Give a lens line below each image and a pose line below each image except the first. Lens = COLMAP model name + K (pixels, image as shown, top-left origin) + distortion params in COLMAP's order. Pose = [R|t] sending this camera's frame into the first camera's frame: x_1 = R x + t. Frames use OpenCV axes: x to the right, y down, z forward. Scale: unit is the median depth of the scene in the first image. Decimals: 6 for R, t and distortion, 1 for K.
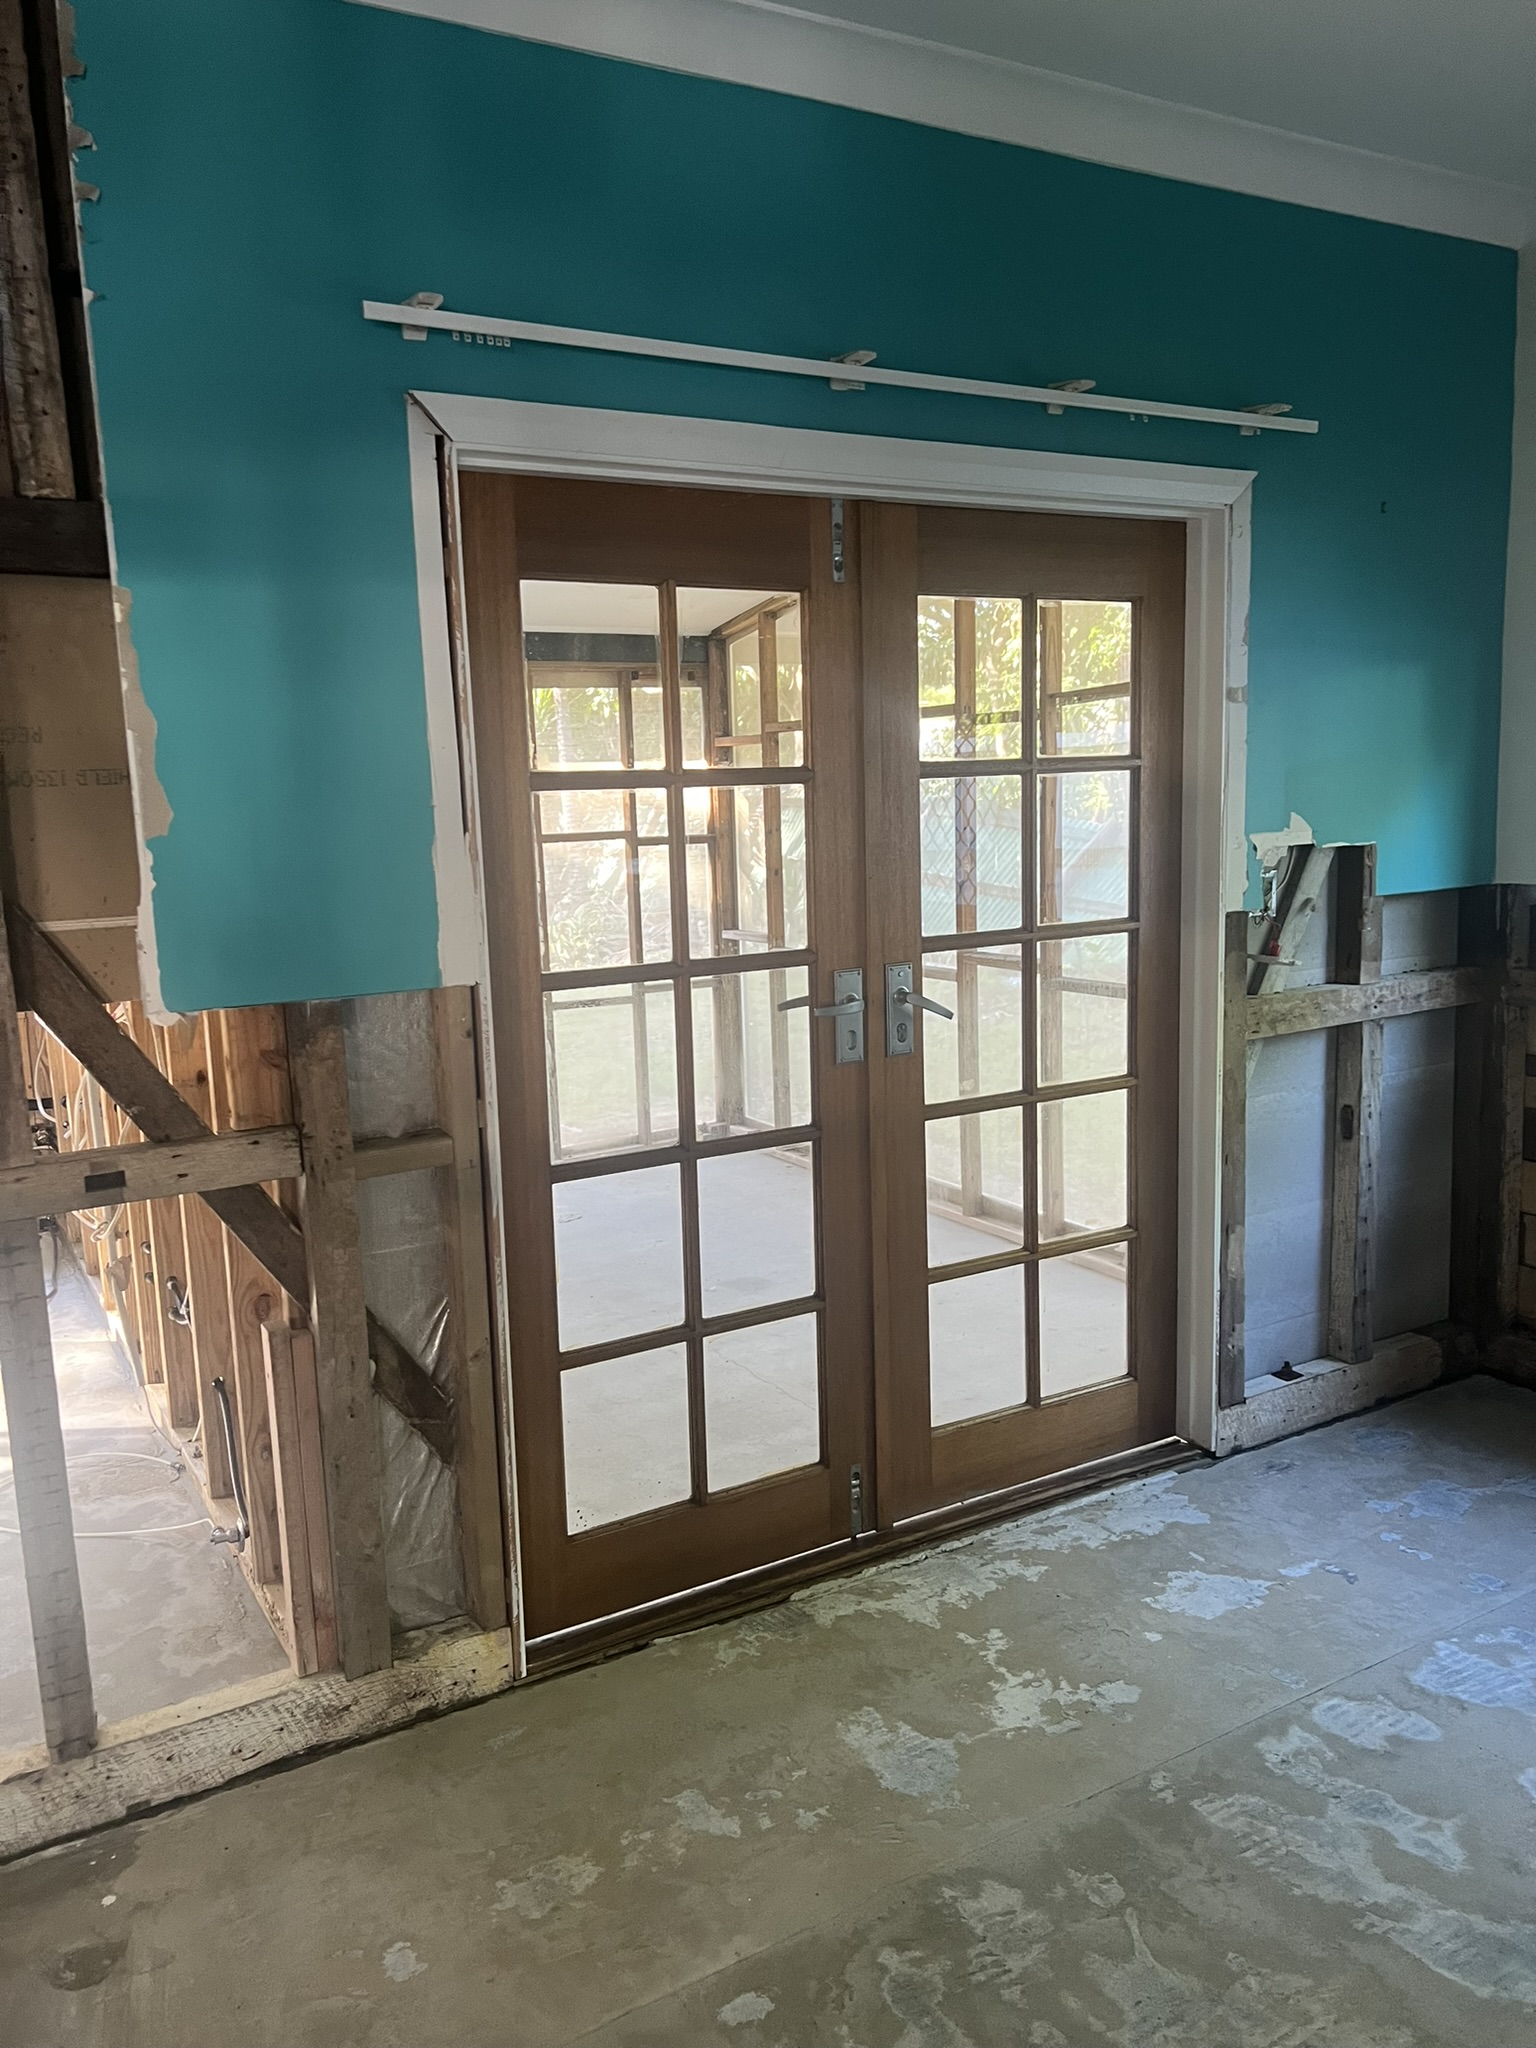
lens RADIAL K [[1537.5, 0, 765.5], [0, 1537.5, 1023.0], [0, 0, 1]] dist [0.029473, -0.015779]
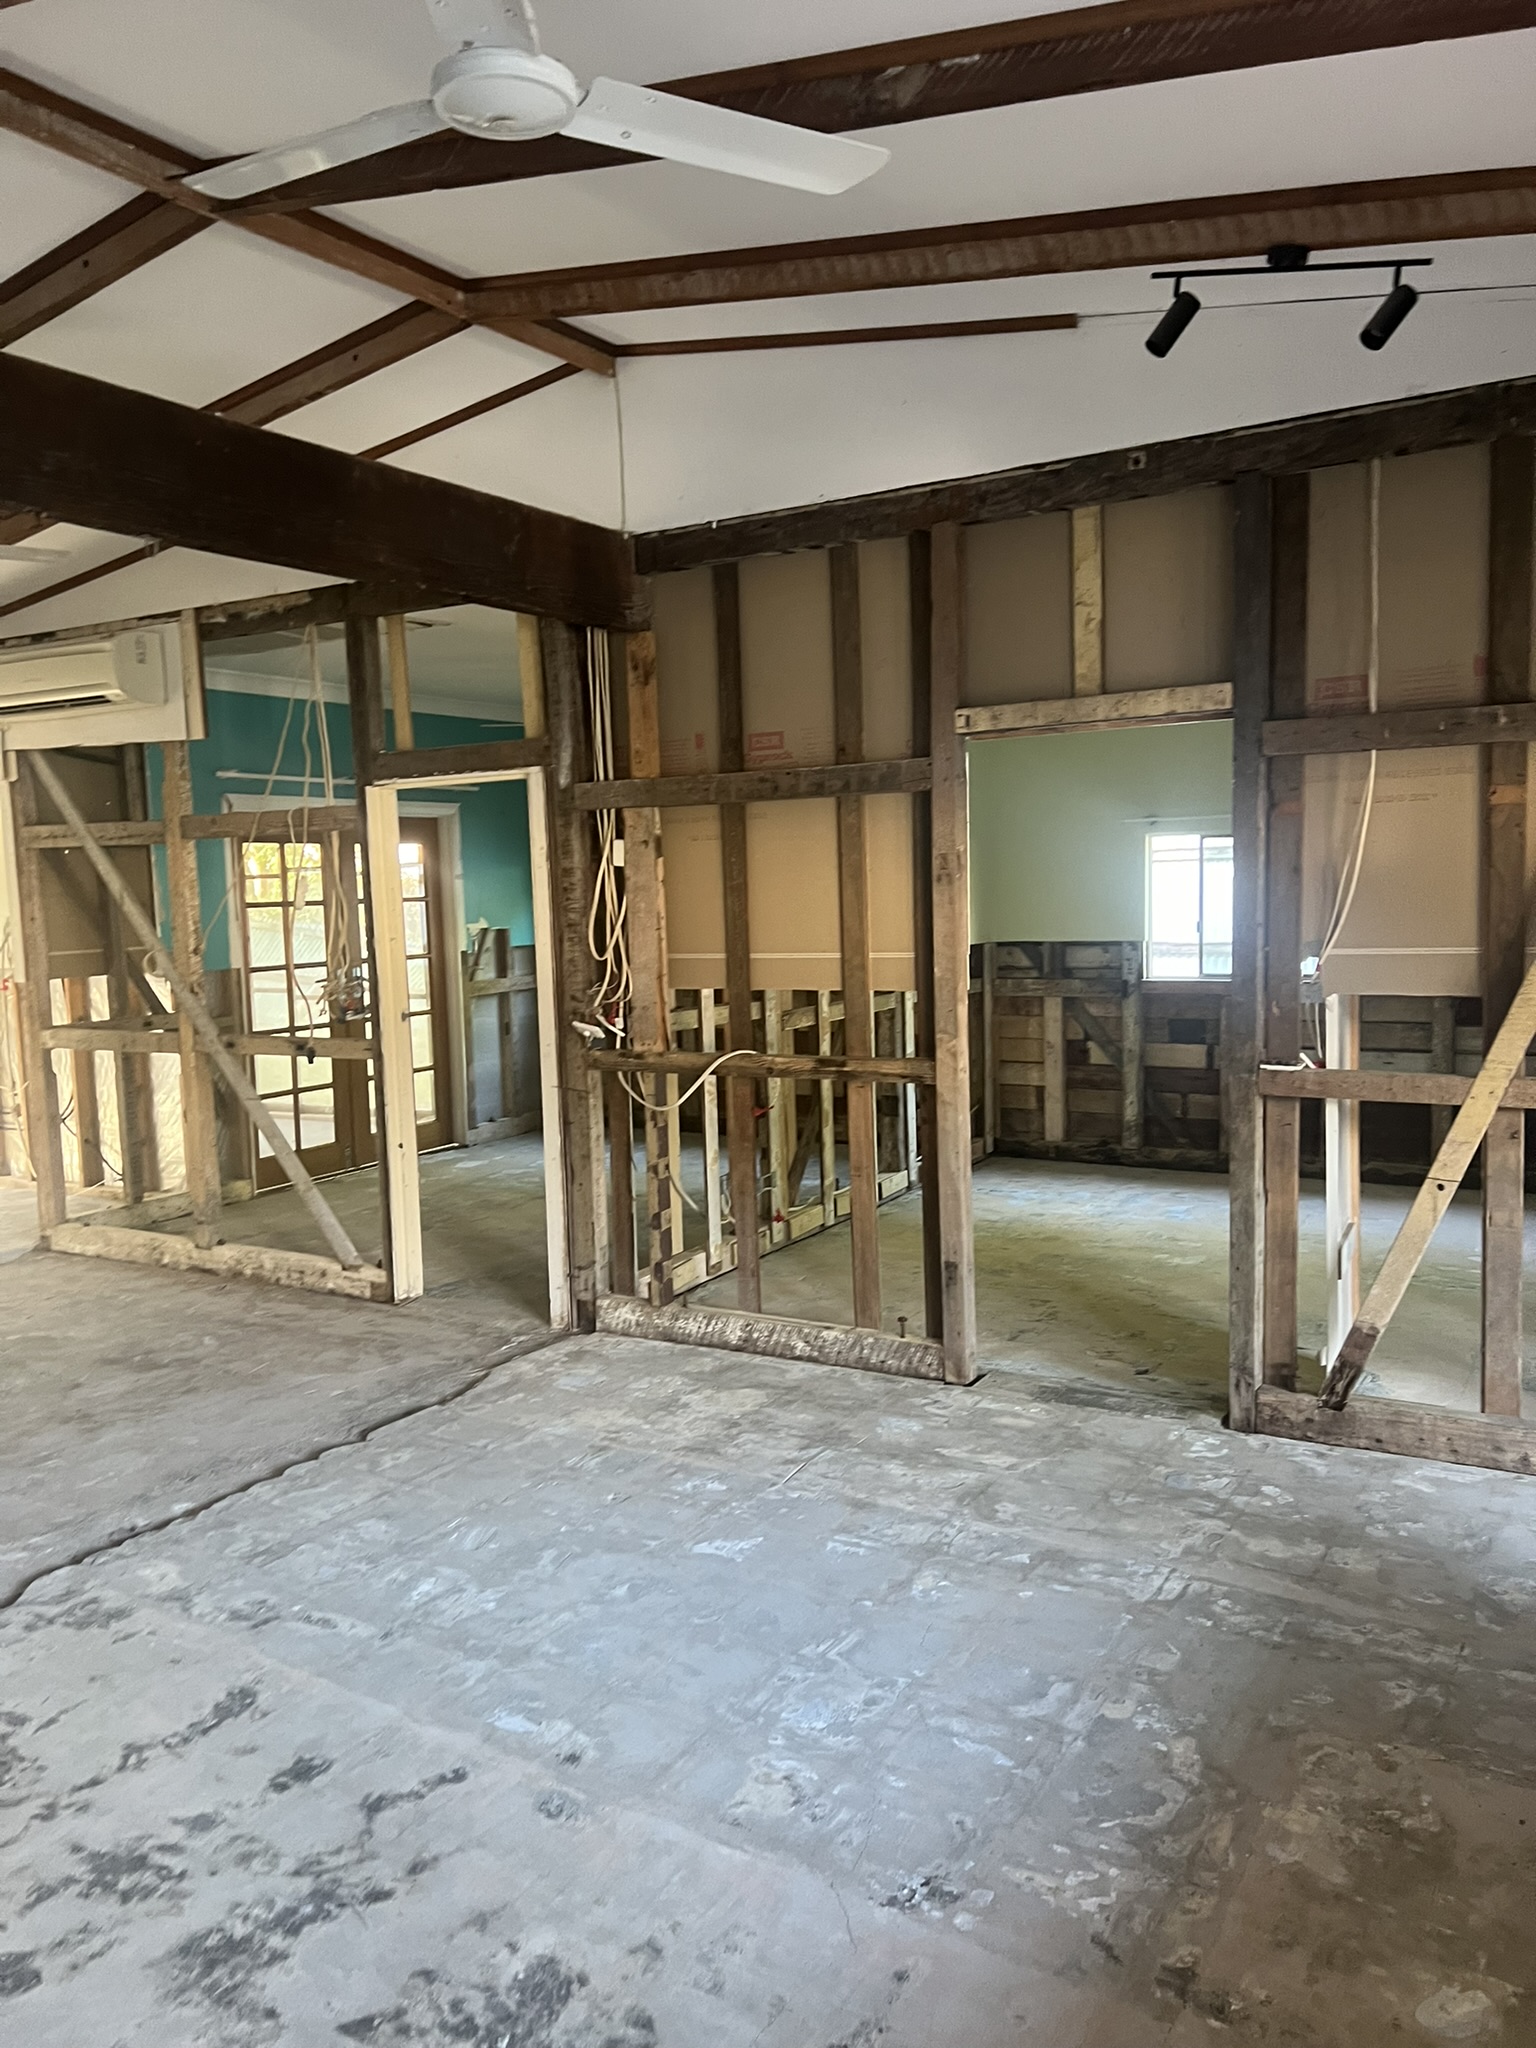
lens RADIAL K [[1537.5, 0, 767.7], [0, 1537.5, 1025.9], [0, 0, 1]] dist [0.029473, -0.015779]
pose [[0.874703, -0.038734, 0.483109, -0.571130], [0.076664, 0.995310, -0.059004, 0.270045], [-0.478558, 0.088648, 0.873570, -1.705649]]
